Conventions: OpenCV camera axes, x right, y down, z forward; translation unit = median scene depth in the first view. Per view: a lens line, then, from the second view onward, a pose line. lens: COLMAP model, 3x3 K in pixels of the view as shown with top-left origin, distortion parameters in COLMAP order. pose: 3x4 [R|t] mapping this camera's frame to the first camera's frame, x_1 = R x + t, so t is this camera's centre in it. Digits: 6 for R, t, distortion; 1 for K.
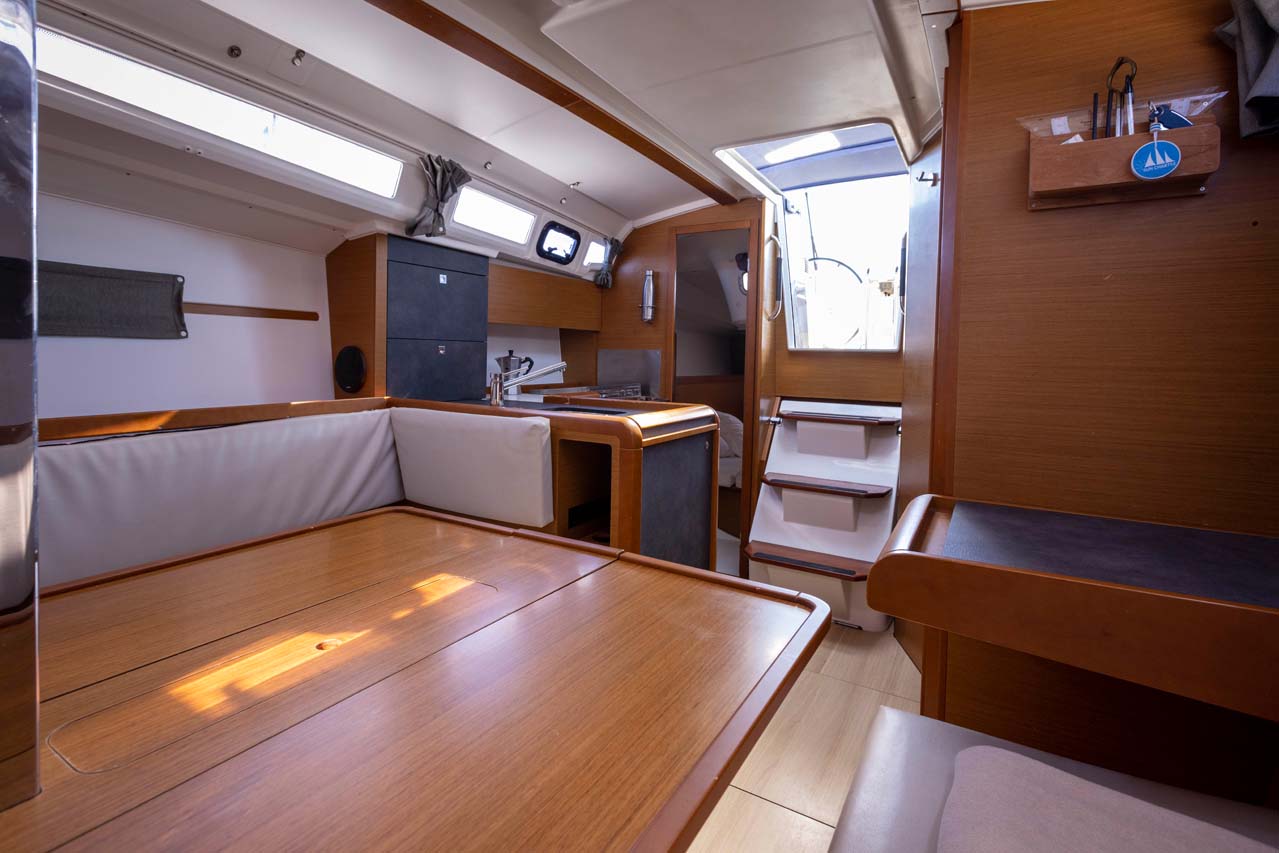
lens RADIAL K [[596.2, 0, 639.5], [0, 596.2, 382.0], [0, 0, 1]] dist [0.000894, 0.000115]
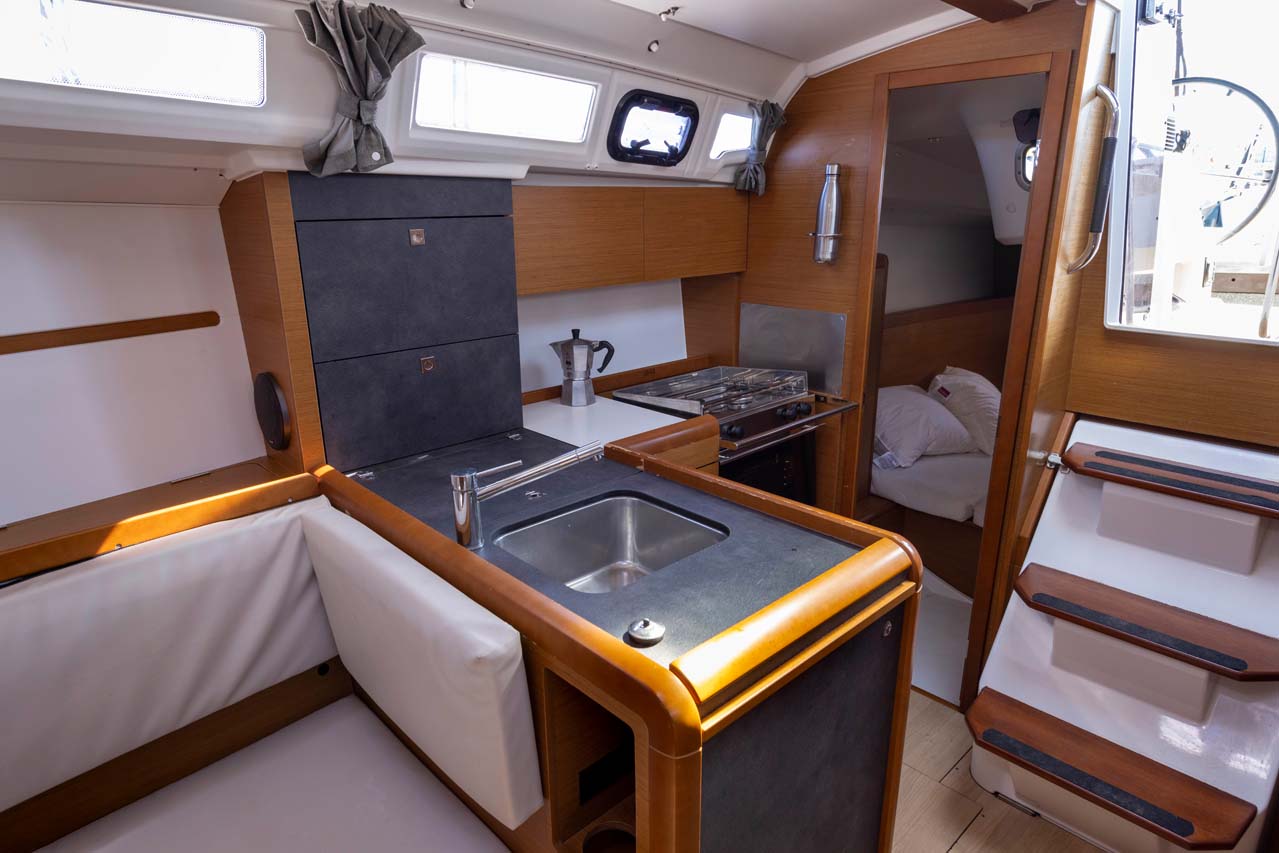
lens RADIAL K [[745.8, 0, 657.3], [0, 745.8, 430.1], [0, 0, 1]] dist [-0.001840, 0.000443]
pose [[0.964214, 0.056761, -0.258977, 0.055125], [0.011056, 0.967355, 0.253183, -0.136566], [0.264893, -0.246986, 0.932110, 0.300046]]
